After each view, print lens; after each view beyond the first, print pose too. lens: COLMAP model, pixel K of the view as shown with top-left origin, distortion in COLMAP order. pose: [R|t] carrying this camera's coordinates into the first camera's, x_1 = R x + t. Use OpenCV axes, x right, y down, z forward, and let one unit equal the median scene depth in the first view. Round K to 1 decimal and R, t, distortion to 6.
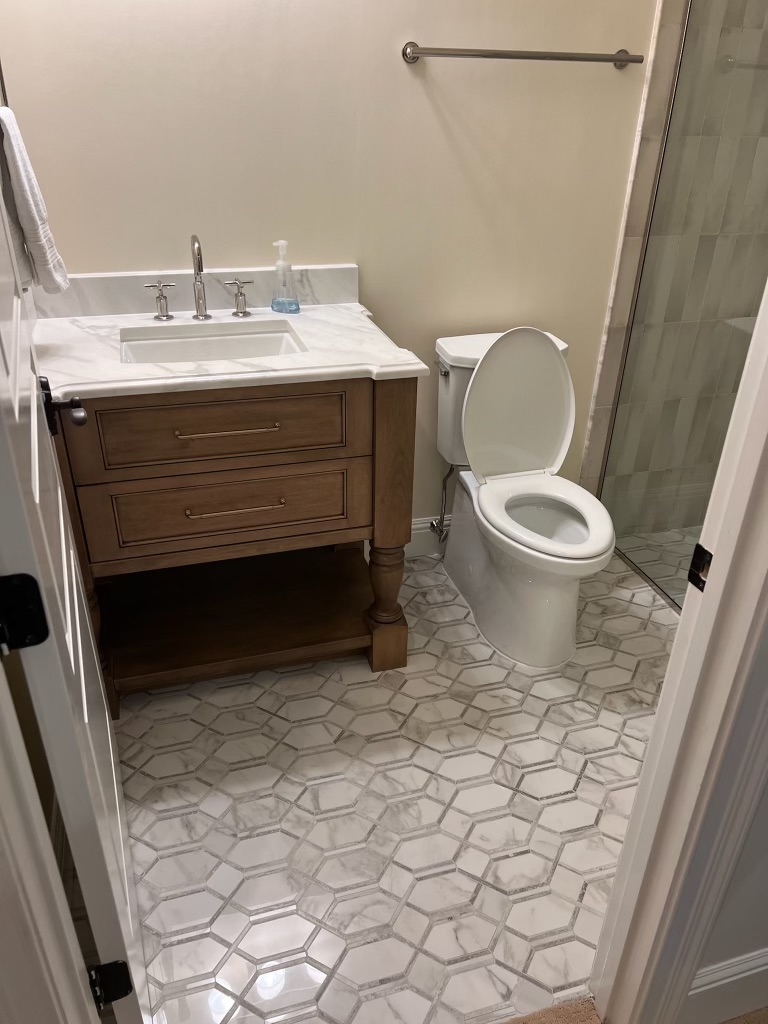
lens RADIAL K [[778.5, 0, 385.9], [0, 778.5, 518.1], [0, 0, 1]] dist [0.051722, -0.045545]
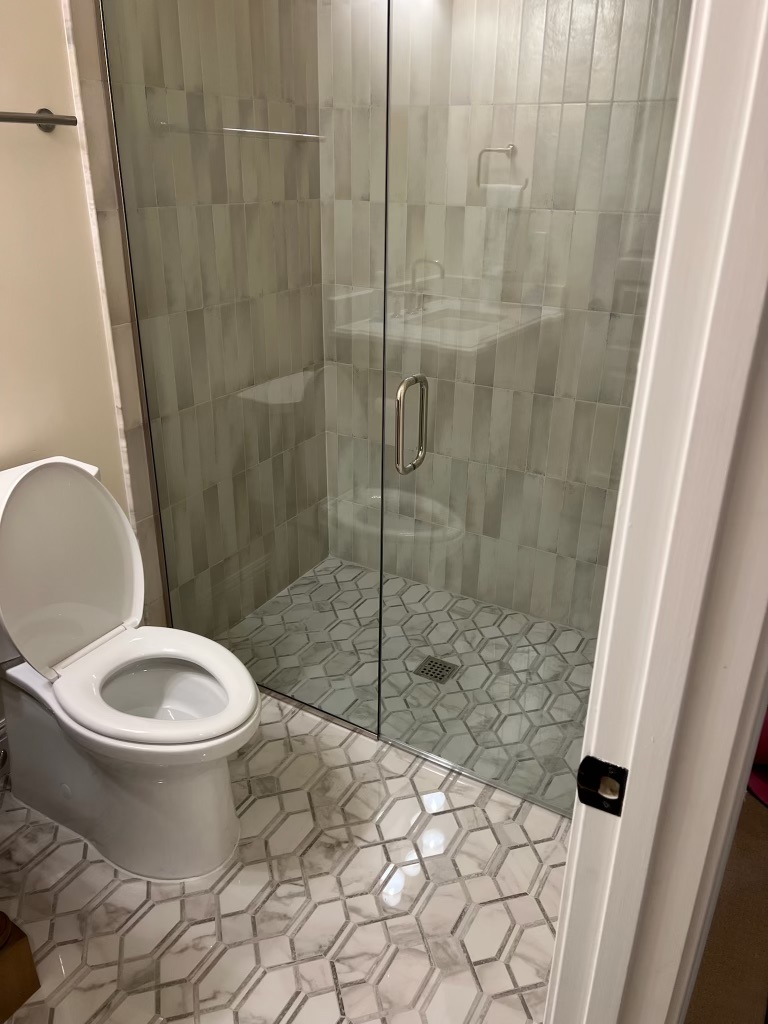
lens RADIAL K [[778.5, 0, 381.0], [0, 778.5, 503.1], [0, 0, 1]] dist [0.051722, -0.045545]
pose [[0.731059, -0.289564, 0.617823, -0.057809], [0.339814, 0.939711, 0.038332, -0.124185], [-0.591675, 0.181922, 0.785382, 0.227612]]
